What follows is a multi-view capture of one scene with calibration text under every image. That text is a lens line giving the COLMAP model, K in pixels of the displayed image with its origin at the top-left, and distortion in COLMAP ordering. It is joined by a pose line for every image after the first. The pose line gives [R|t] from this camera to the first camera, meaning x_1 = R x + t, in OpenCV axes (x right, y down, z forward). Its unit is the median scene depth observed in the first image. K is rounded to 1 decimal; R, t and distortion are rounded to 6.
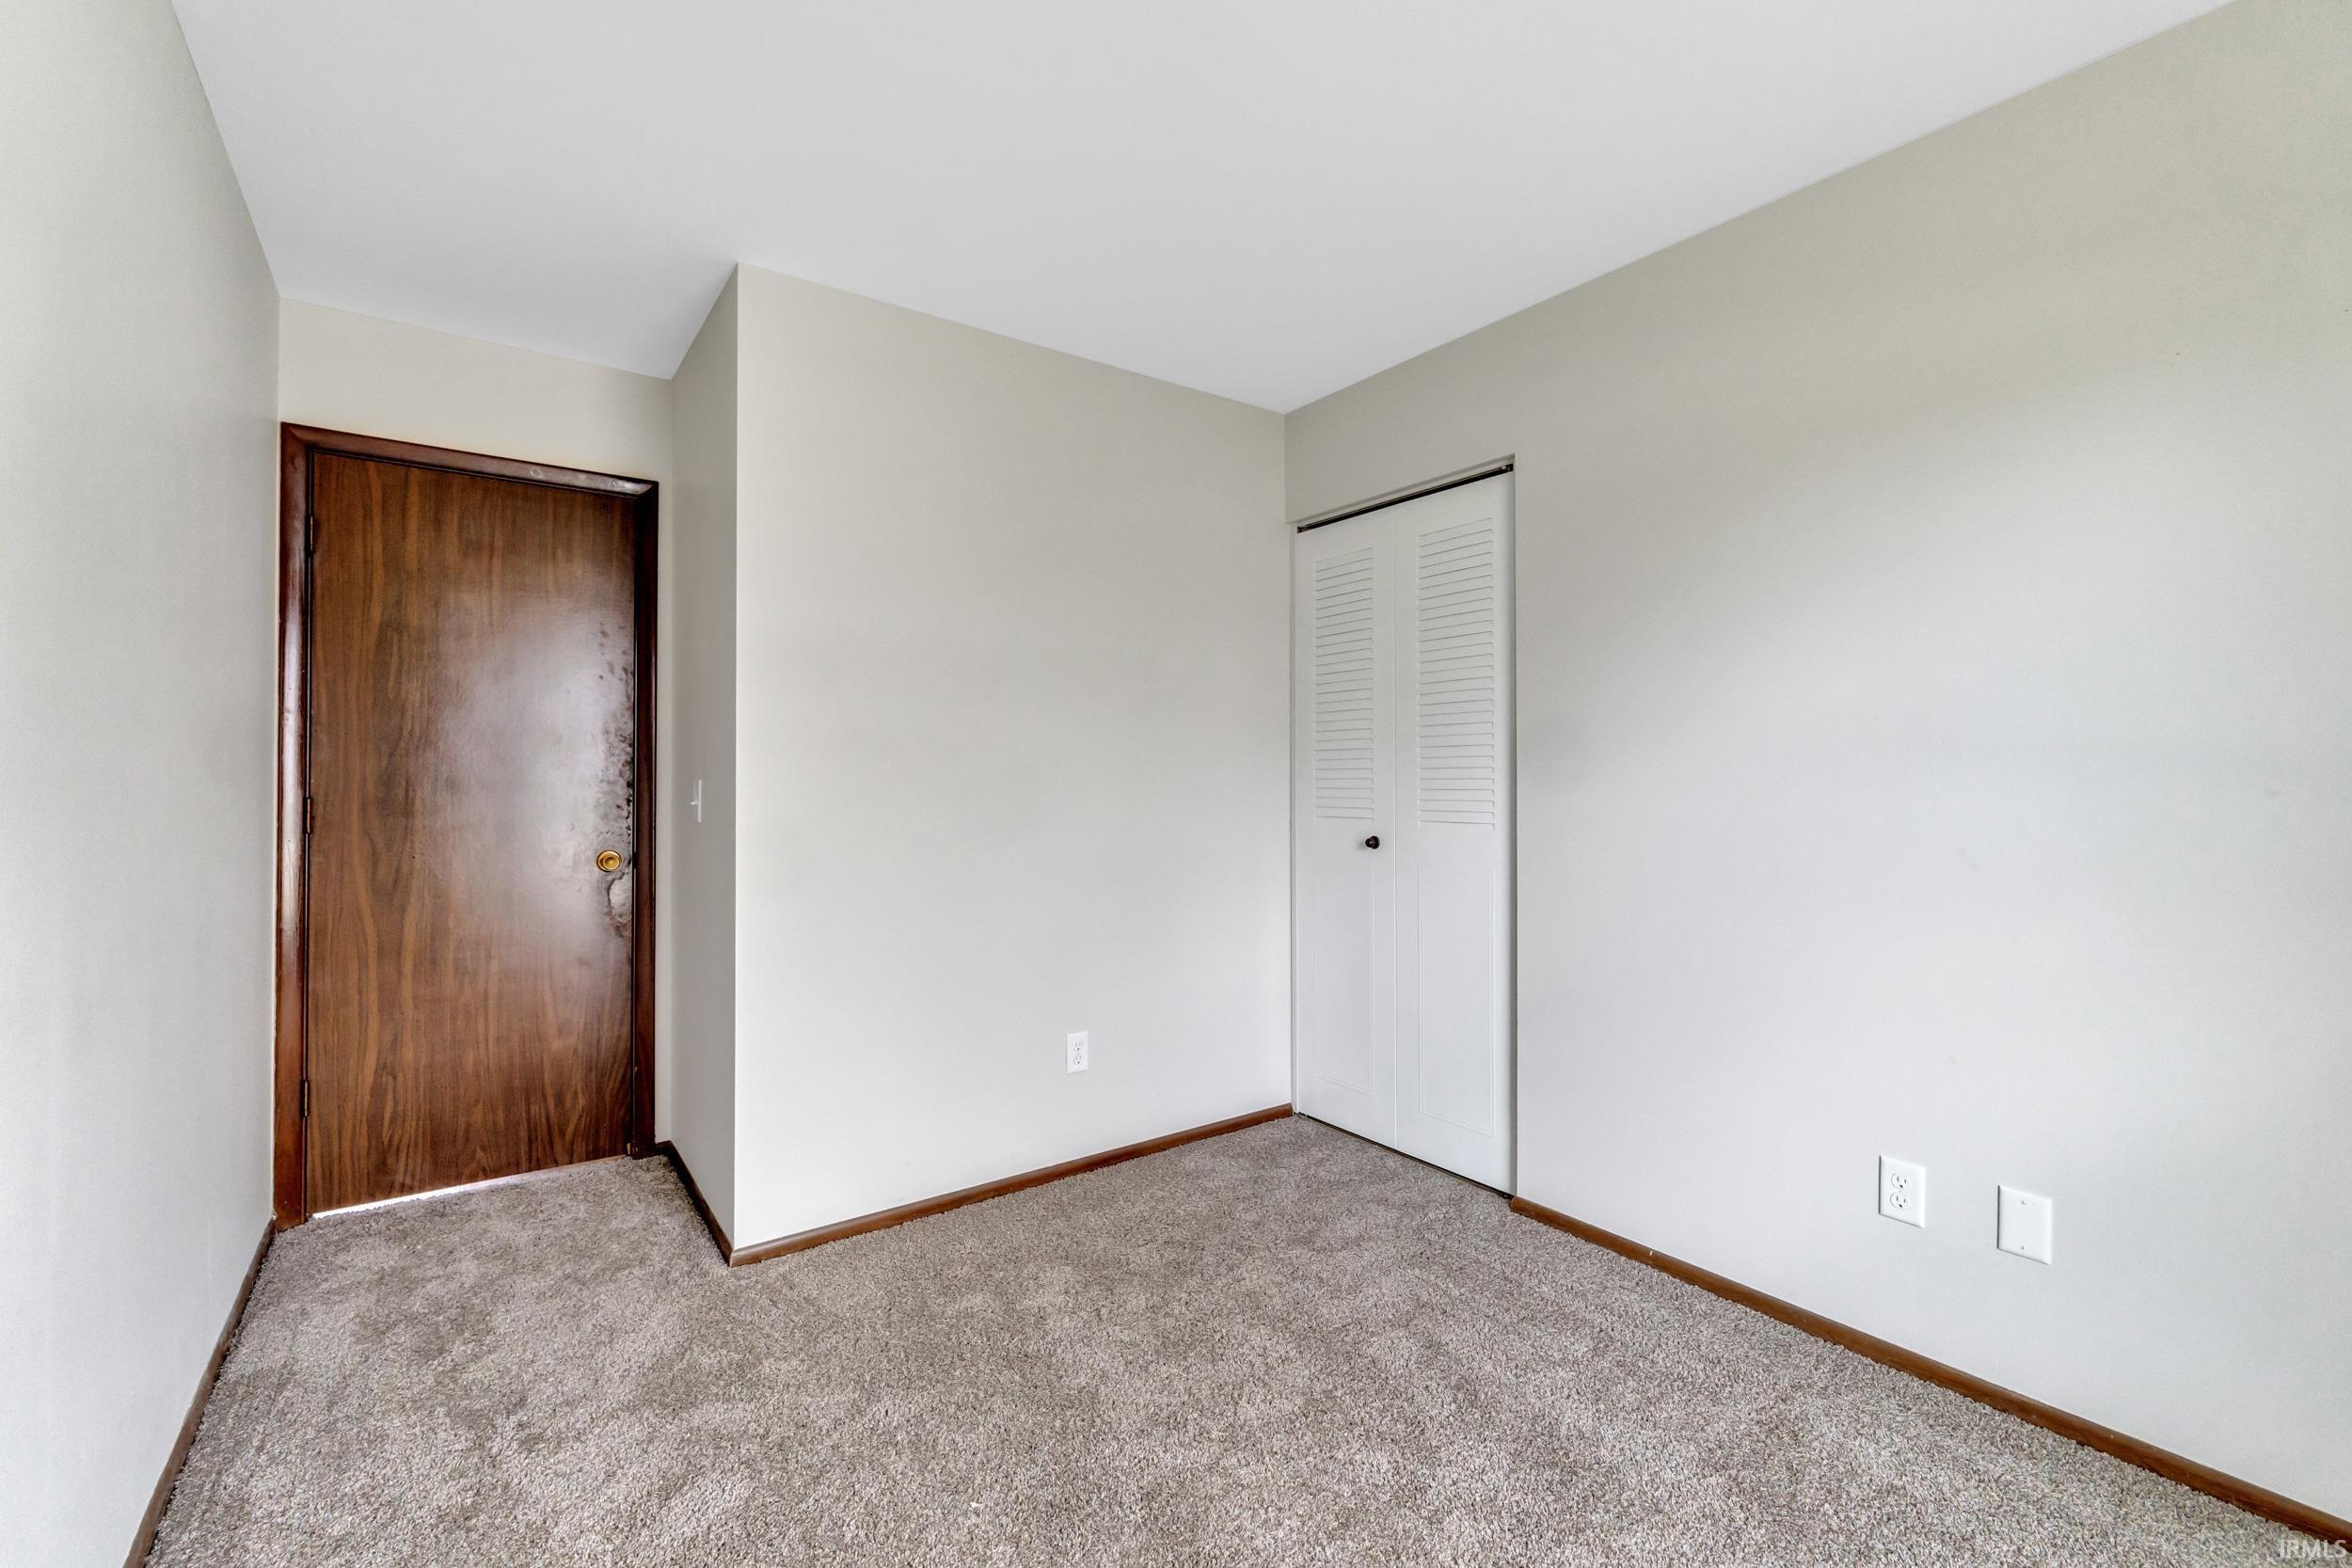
lens RADIAL K [[995.6, 0, 1167.9], [0, 995.6, 781.2], [0, 0, 1]] dist [-0.006231, -0.000128]
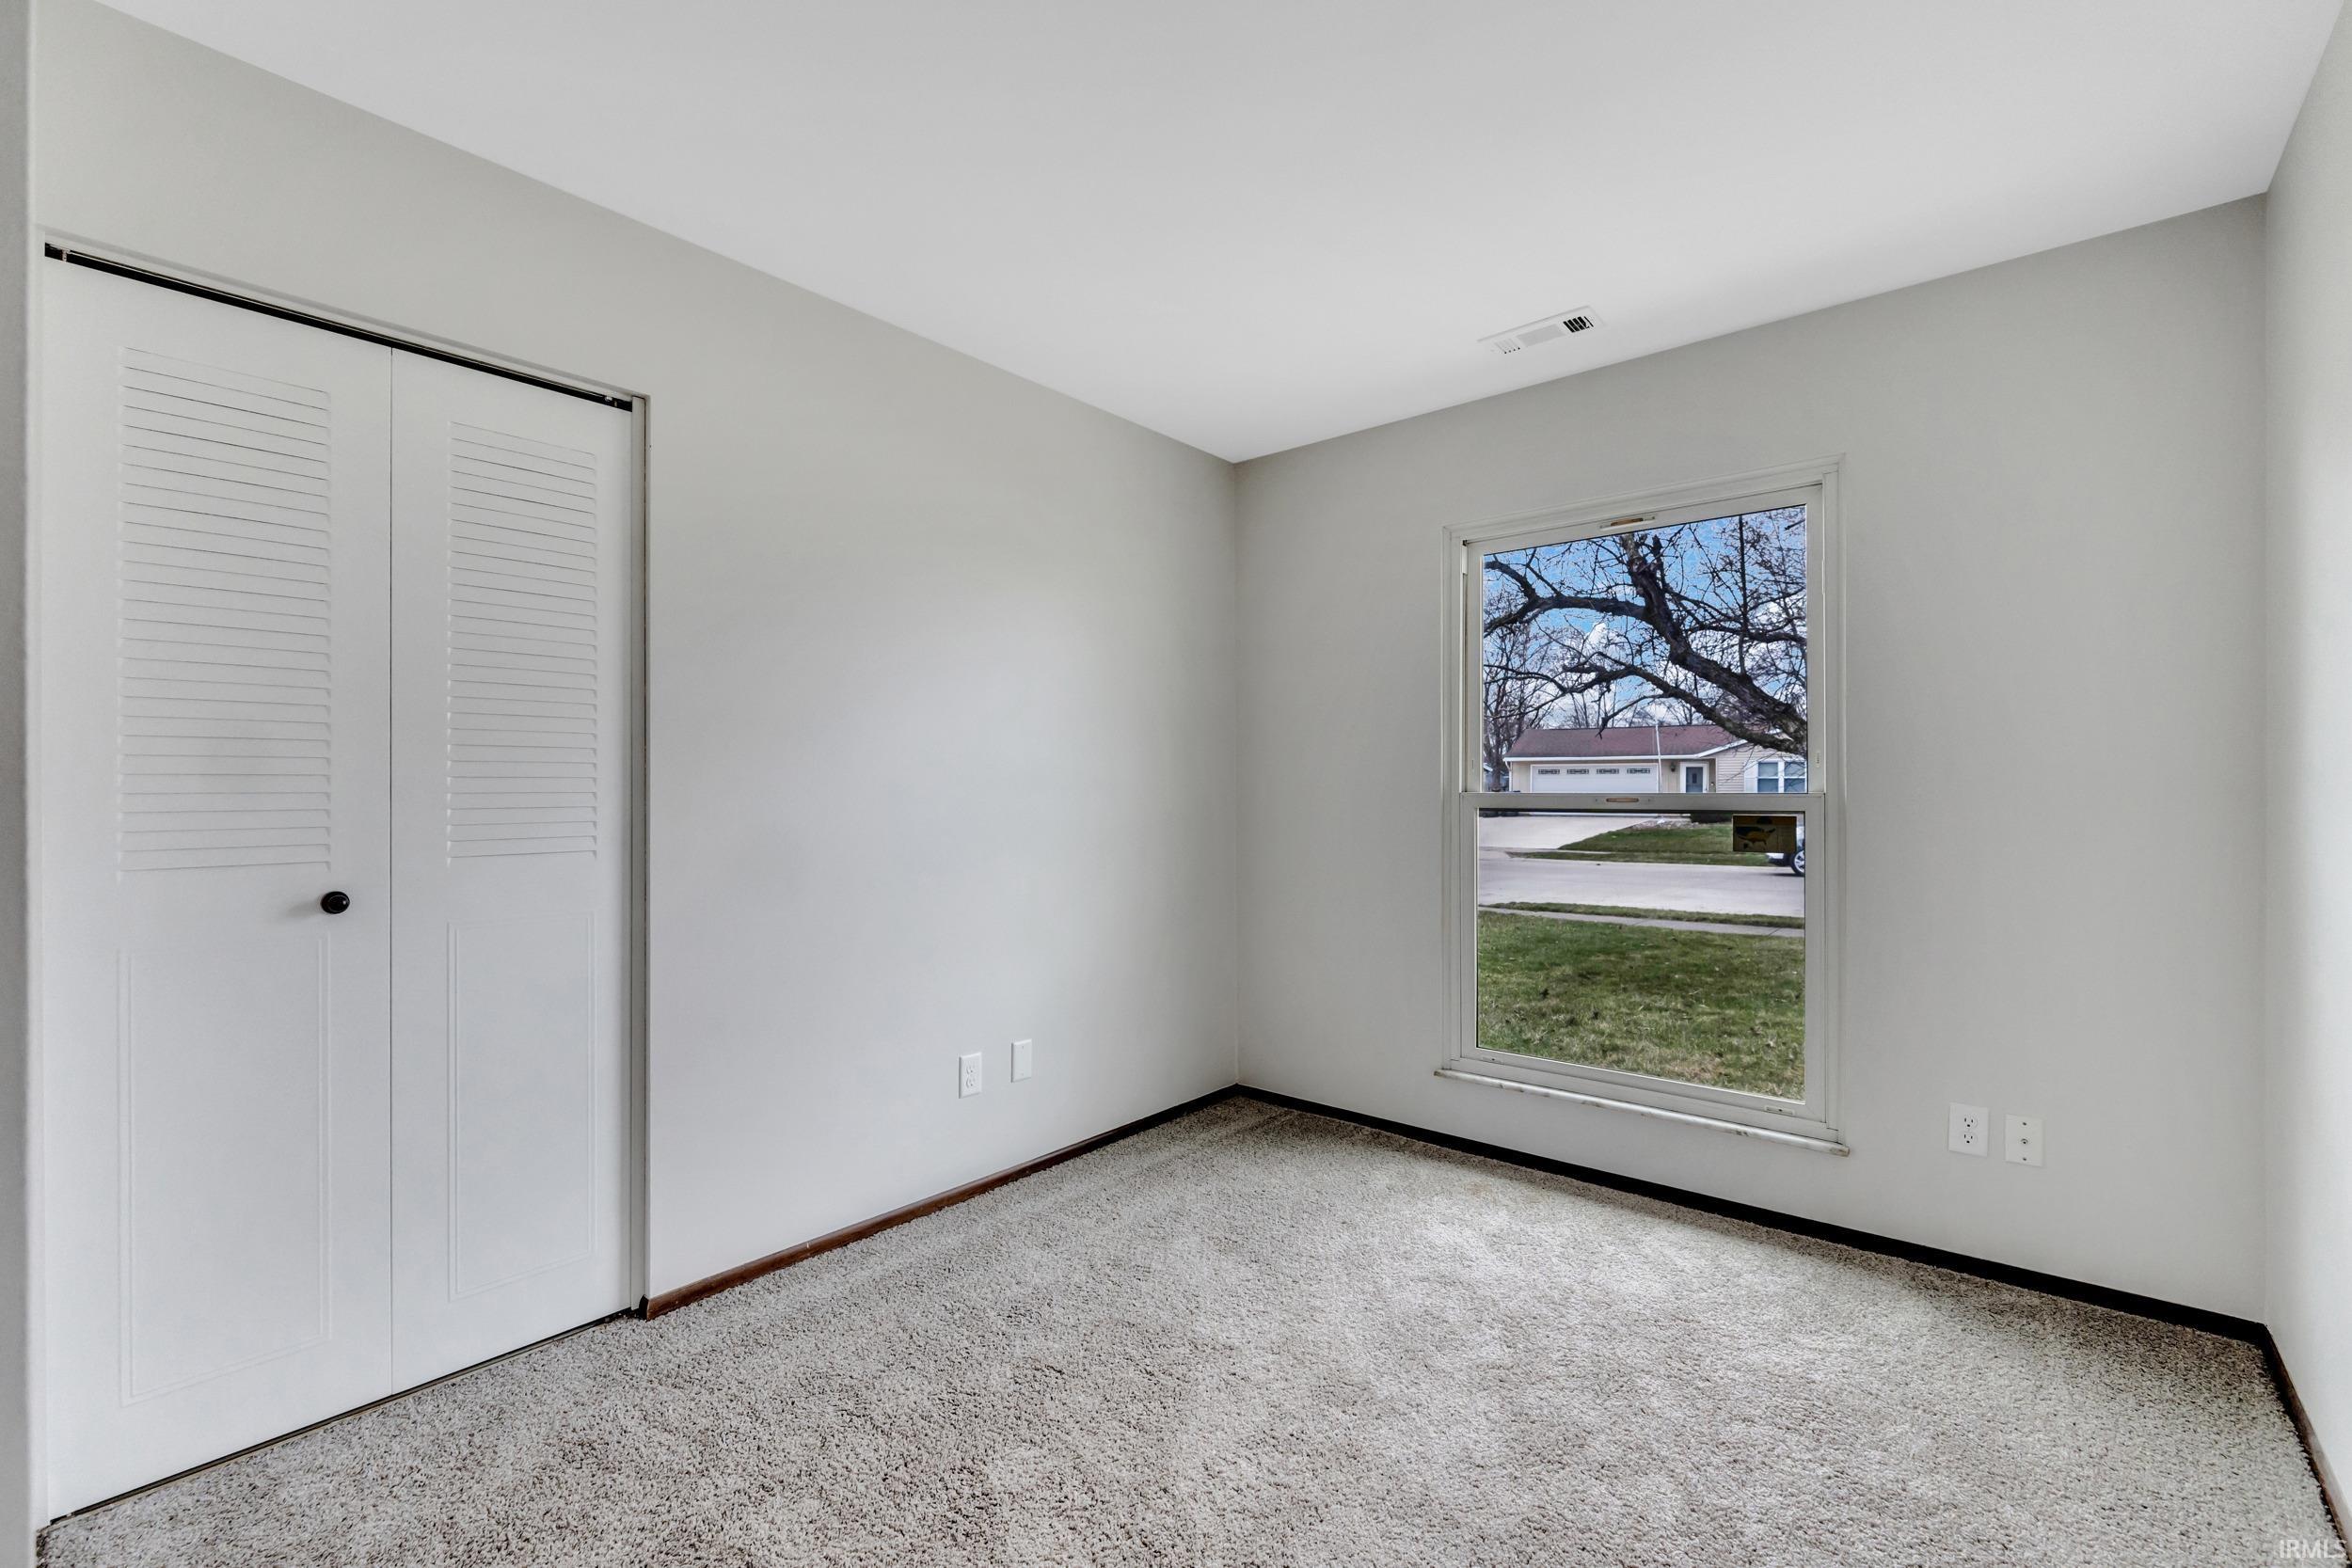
lens RADIAL K [[995.6, 0, 1167.9], [0, 995.6, 781.2], [0, 0, 1]] dist [-0.006231, -0.000128]
pose [[-0.223992, 0.011399, 0.974524, -0.540403], [0.005250, 0.999931, -0.010490, 0.001385], [-0.974577, 0.002767, -0.224037, 0.754144]]
